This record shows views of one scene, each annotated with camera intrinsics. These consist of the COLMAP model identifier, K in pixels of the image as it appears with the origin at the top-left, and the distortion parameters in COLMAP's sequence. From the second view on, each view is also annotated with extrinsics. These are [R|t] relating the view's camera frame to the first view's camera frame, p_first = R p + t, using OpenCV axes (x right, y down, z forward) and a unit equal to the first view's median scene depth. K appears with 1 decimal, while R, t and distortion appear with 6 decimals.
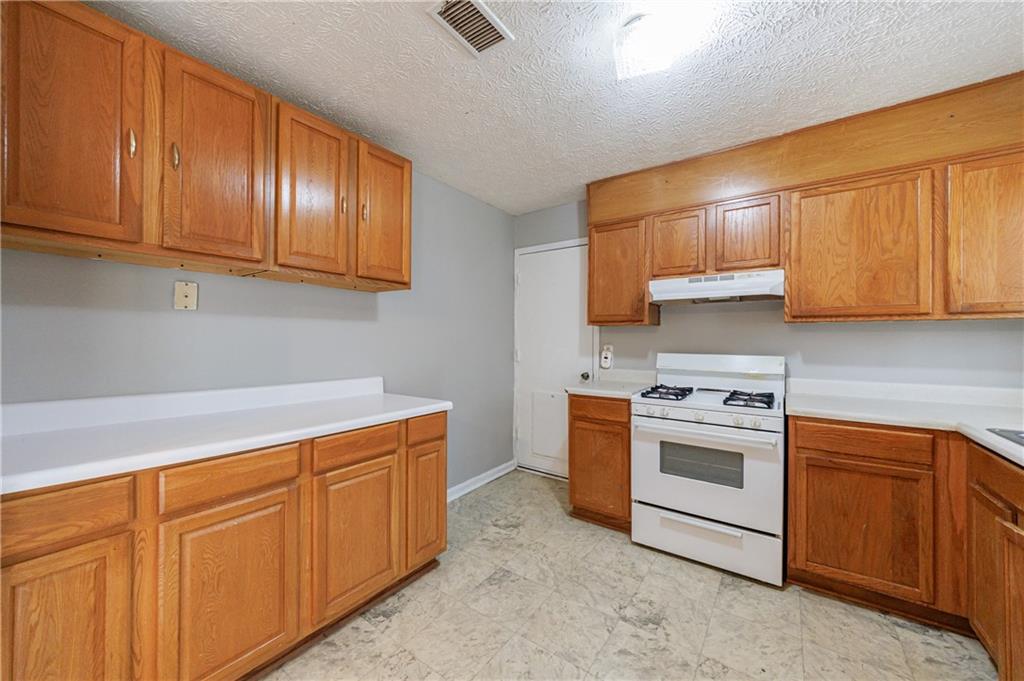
lens RADIAL K [[382.7, 0, 513.4], [0, 382.7, 337.6], [0, 0, 1]] dist [-0.000711, -0.000407]
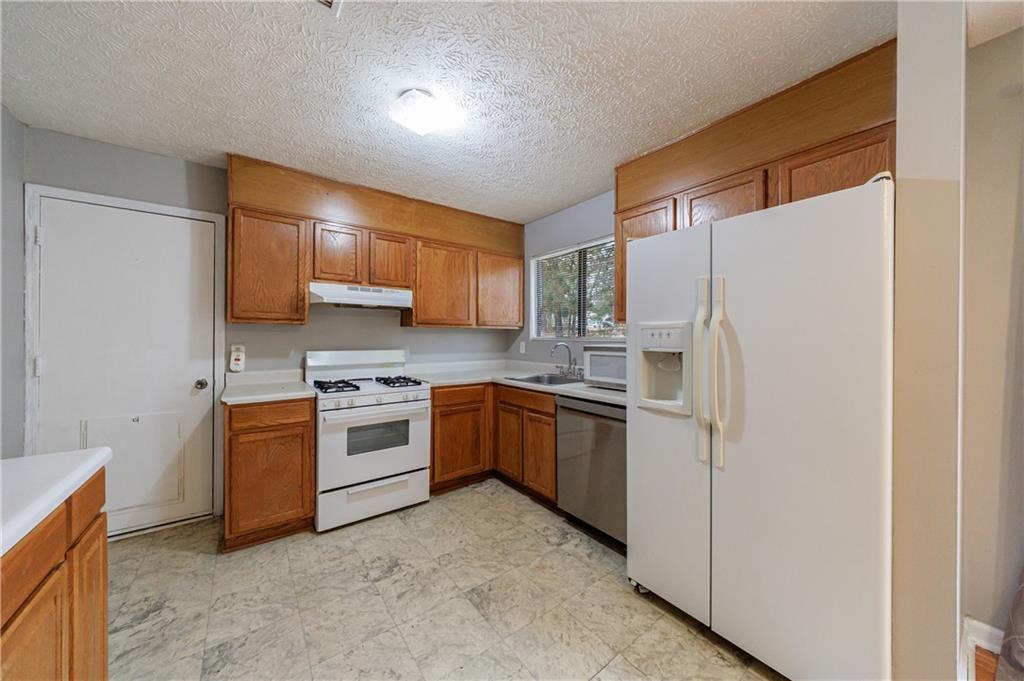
lens RADIAL K [[349.2, 0, 511.2], [0, 349.2, 338.5], [0, 0, 1]] dist [-0.005585, -0.000212]
pose [[0.301840, -0.004715, 0.953347, -0.472488], [-0.006147, 0.999957, 0.006892, -0.006443], [-0.953339, -0.007941, 0.301798, 0.237520]]
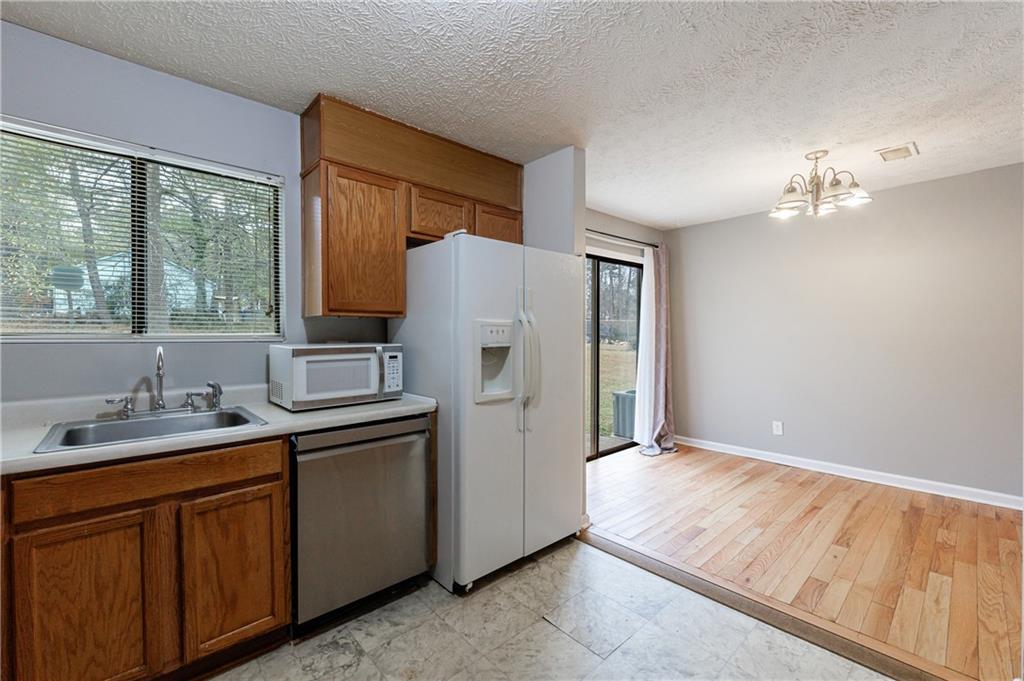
lens RADIAL K [[423.1, 0, 512.0], [0, 423.1, 340.5], [0, 0, 1]] dist [-0.009497, -0.000025]
pose [[-0.976035, -0.002632, 0.217599, 0.075738], [-0.001147, 0.999975, 0.006949, 0.002251], [-0.217611, 0.006532, -0.976014, 1.104749]]
